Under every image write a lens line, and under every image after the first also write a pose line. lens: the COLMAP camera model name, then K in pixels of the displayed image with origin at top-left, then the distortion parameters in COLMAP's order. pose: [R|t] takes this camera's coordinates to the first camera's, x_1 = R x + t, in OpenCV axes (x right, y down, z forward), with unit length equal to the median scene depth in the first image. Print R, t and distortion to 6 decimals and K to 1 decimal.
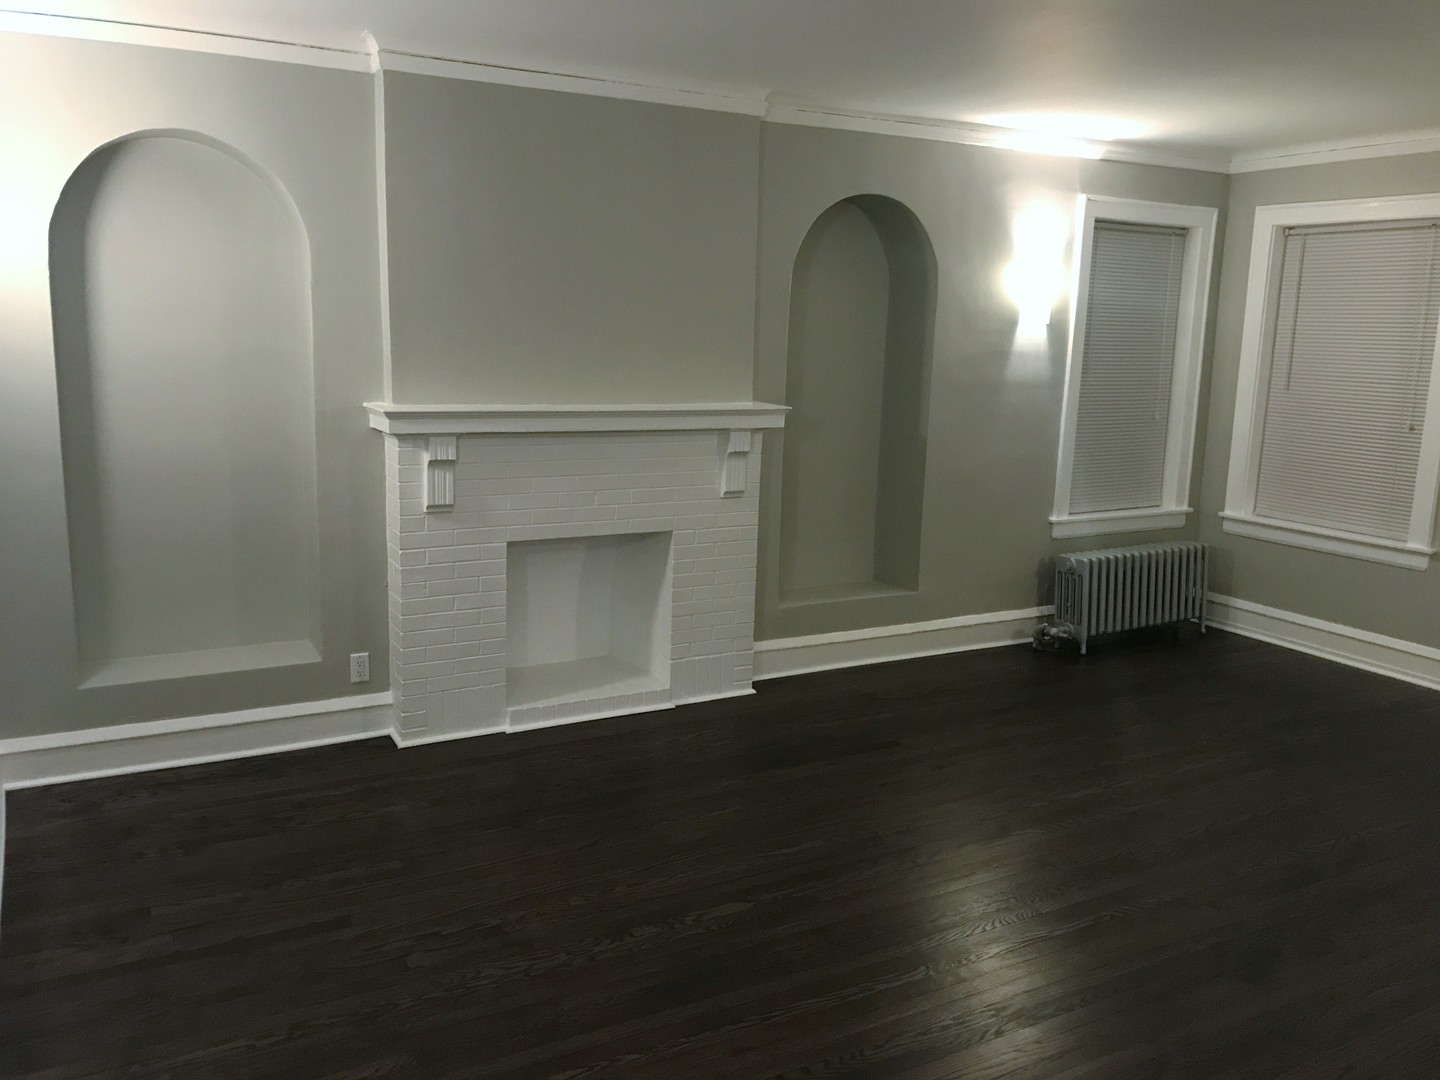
lens RADIAL K [[1207.7, 0, 725.4], [0, 1207.7, 532.2], [0, 0, 1]] dist [0.084159, -0.135321]
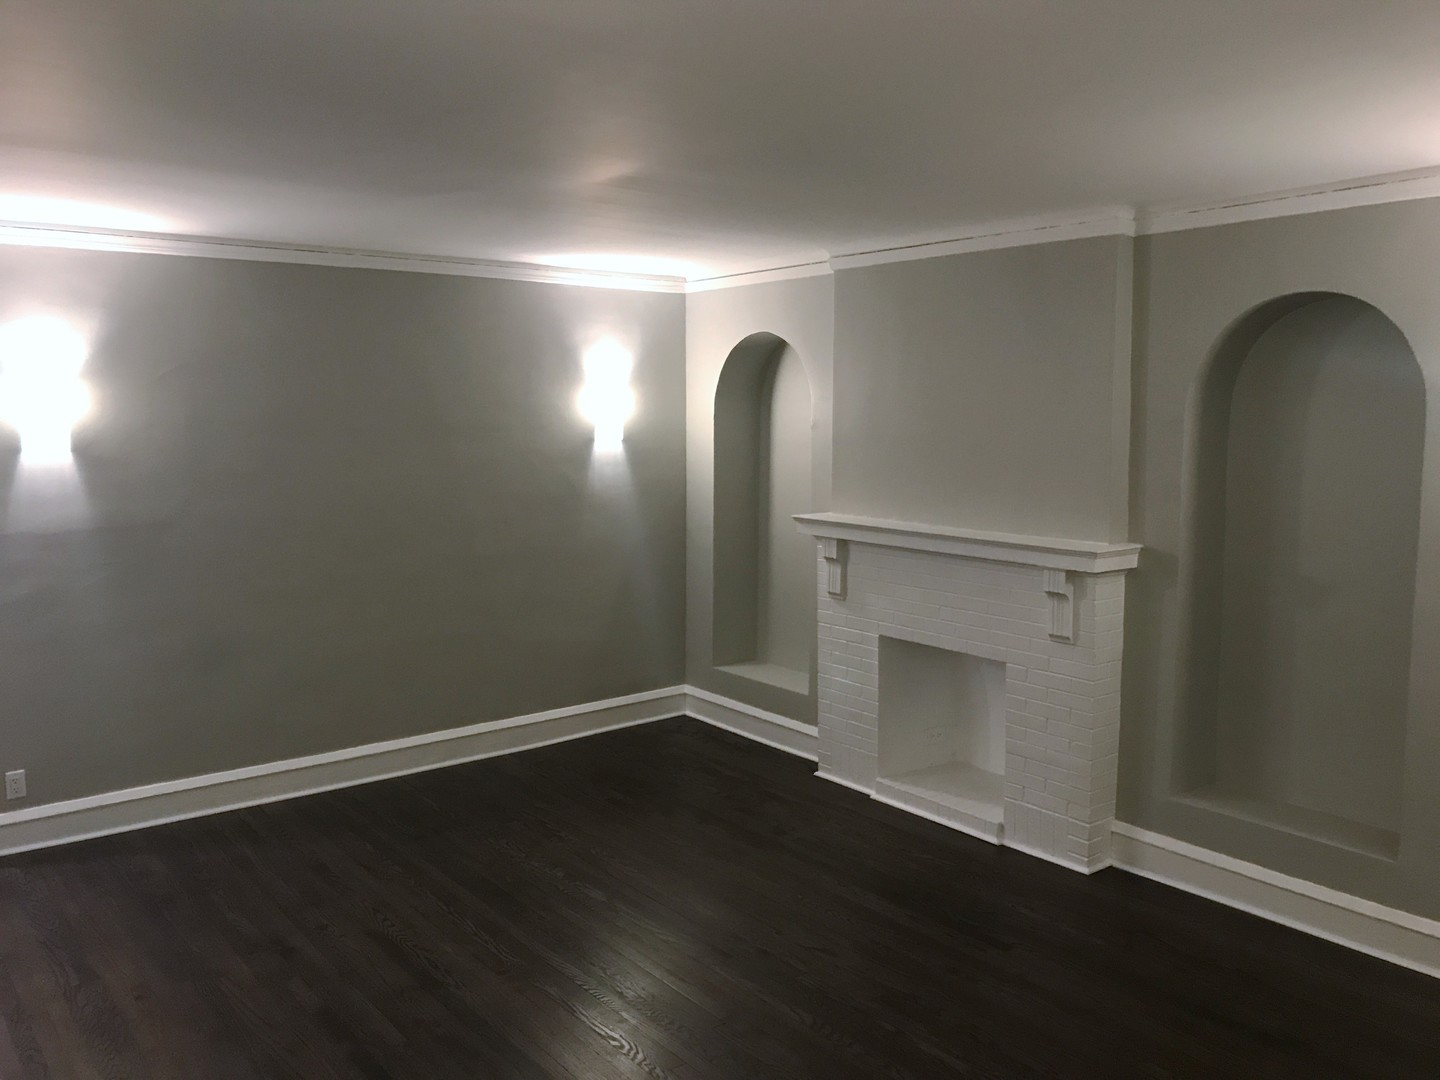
lens RADIAL K [[1137.9, 0, 723.3], [0, 1137.9, 558.6], [0, 0, 1]] dist [-0.001114, -0.000187]
pose [[0.163679, 0.088974, -0.982493, 0.745806], [-0.194826, 0.979225, 0.056221, -0.082833], [0.967084, 0.182213, 0.177613, 0.539755]]
